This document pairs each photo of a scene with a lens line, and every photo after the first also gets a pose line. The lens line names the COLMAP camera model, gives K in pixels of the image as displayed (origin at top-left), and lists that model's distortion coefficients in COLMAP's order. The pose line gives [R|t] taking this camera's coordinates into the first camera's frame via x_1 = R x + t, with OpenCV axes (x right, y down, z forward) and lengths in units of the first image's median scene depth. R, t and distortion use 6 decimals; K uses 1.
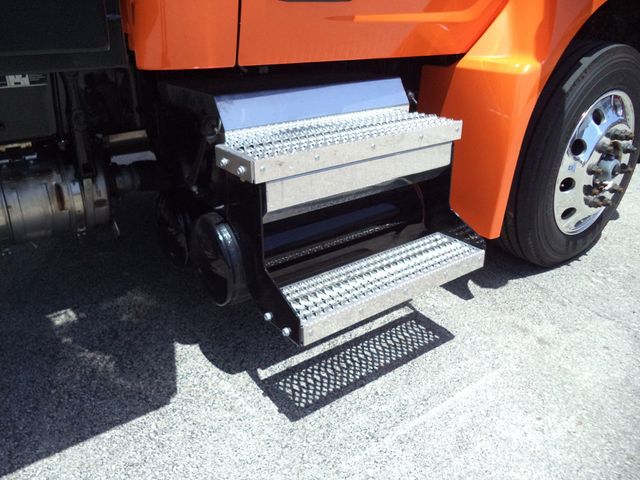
lens RADIAL K [[521.0, 0, 326.5], [0, 521.0, 242.8], [0, 0, 1]] dist [-0.027590, -0.000260]
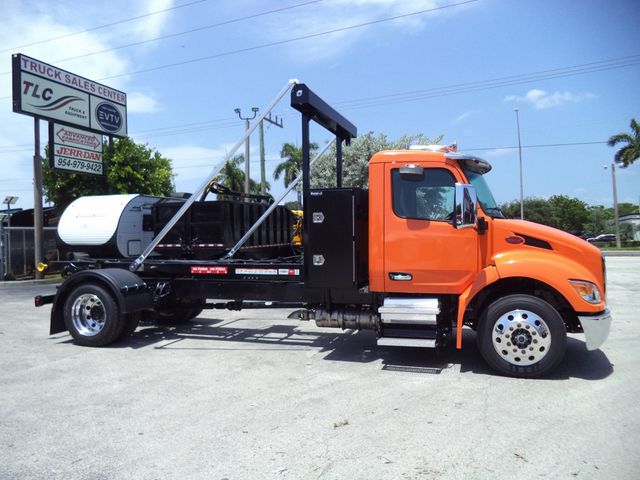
lens RADIAL K [[521.0, 0, 321.3], [0, 521.0, 239.2], [0, 0, 1]] dist [-0.027590, -0.000260]
pose [[0.563888, -0.013491, -0.825741, 2.695978], [-0.329418, 0.913205, -0.239875, 0.459820], [0.757307, 0.407277, 0.510501, -1.693915]]
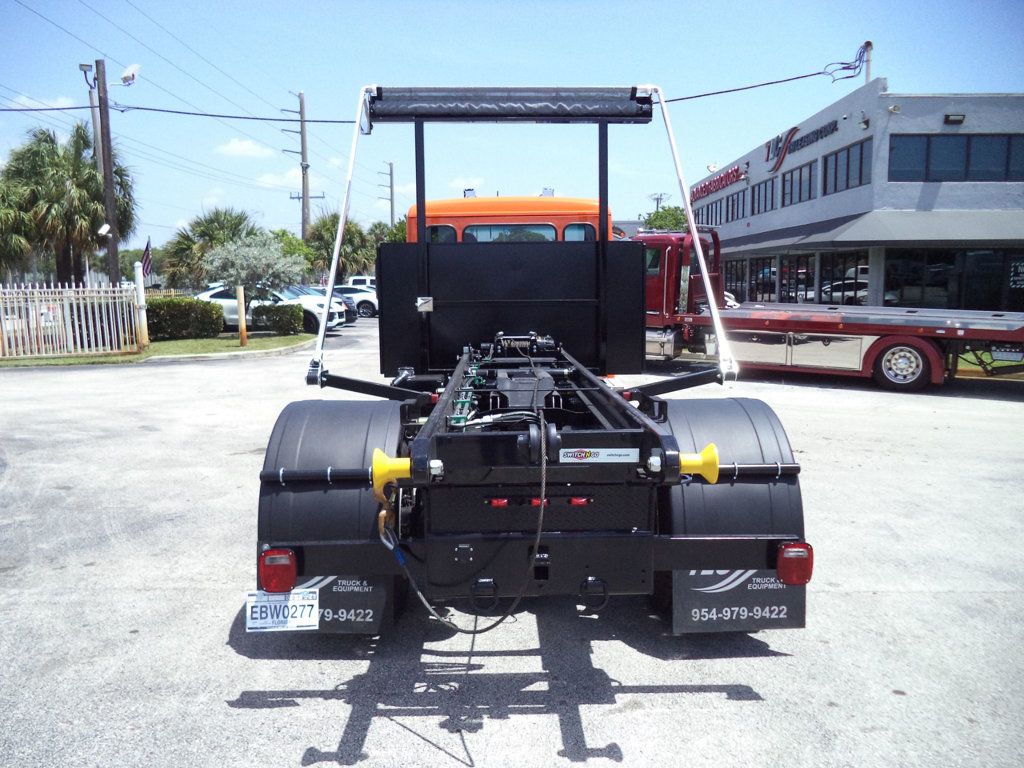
lens RADIAL K [[833.7, 0, 509.7], [0, 833.7, 400.3], [0, 0, 1]] dist [-0.027590, -0.000260]
pose [[0.593130, -0.122942, 0.795664, -4.553861], [0.350363, 0.929201, -0.117603, 0.326566], [-0.724874, 0.348525, 0.594212, -1.840307]]
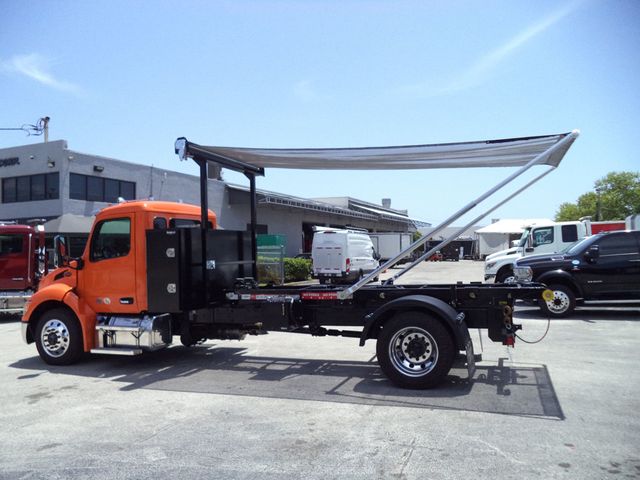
lens RADIAL K [[521.0, 0, 323.8], [0, 521.0, 238.2], [0, 0, 1]] dist [-0.027590, -0.000260]
pose [[-0.548173, 0.025146, 0.835987, -5.722642], [0.368697, 0.904449, 0.214557, -1.643471], [-0.750712, 0.425840, -0.505066, 2.386959]]
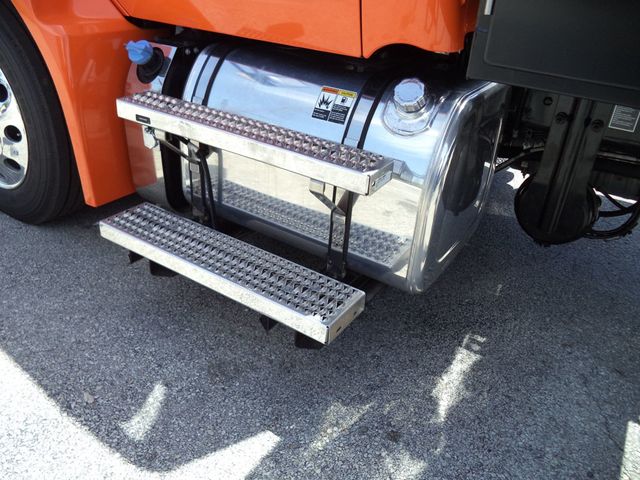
lens RADIAL K [[521.0, 0, 309.2], [0, 521.0, 250.4], [0, 0, 1]] dist [-0.027590, -0.000260]
pose [[-0.323398, -0.504914, 0.800297, -1.523094], [0.338931, 0.727824, 0.596152, -0.892723], [-0.883481, 0.464040, -0.064246, 1.788380]]
